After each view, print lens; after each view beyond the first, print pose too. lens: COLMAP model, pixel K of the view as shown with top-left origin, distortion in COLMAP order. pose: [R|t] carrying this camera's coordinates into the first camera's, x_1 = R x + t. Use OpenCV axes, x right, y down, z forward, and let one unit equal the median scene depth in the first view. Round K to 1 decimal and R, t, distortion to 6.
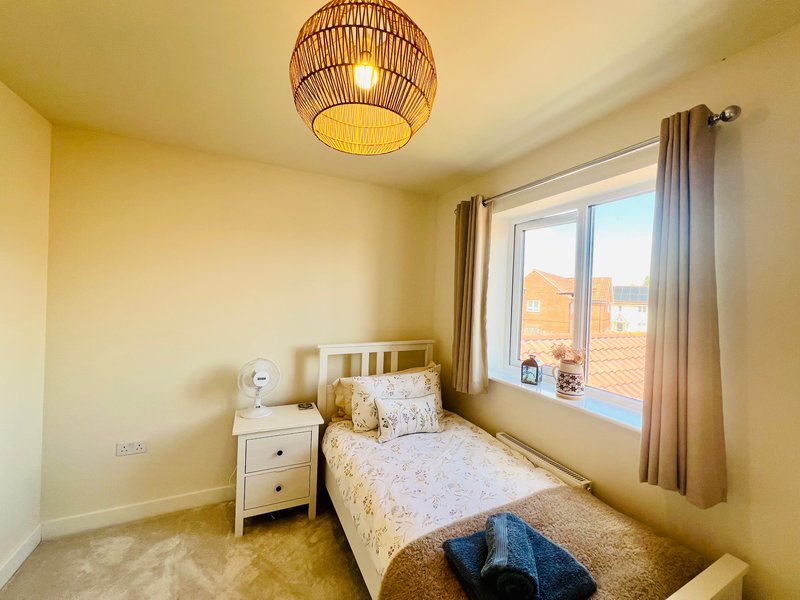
lens RADIAL K [[321.9, 0, 398.4], [0, 321.9, 297.6], [0, 0, 1]] dist [0.001793, -0.000464]
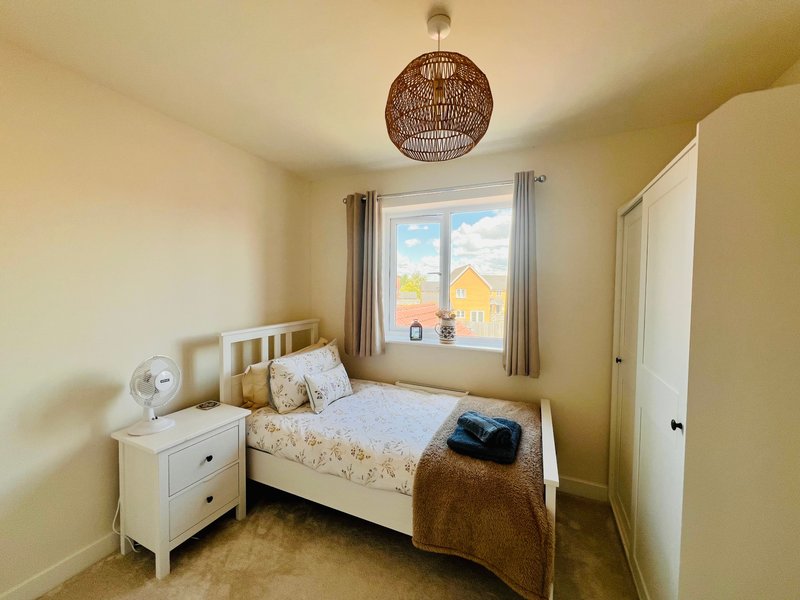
lens RADIAL K [[321.9, 0, 393.5], [0, 321.9, 299.1], [0, 0, 1]] dist [0.001793, -0.000464]
pose [[0.761670, -0.048225, 0.646168, -0.497388], [0.021626, 0.998563, 0.049034, 0.025683], [-0.647604, -0.023374, 0.761618, 0.036405]]
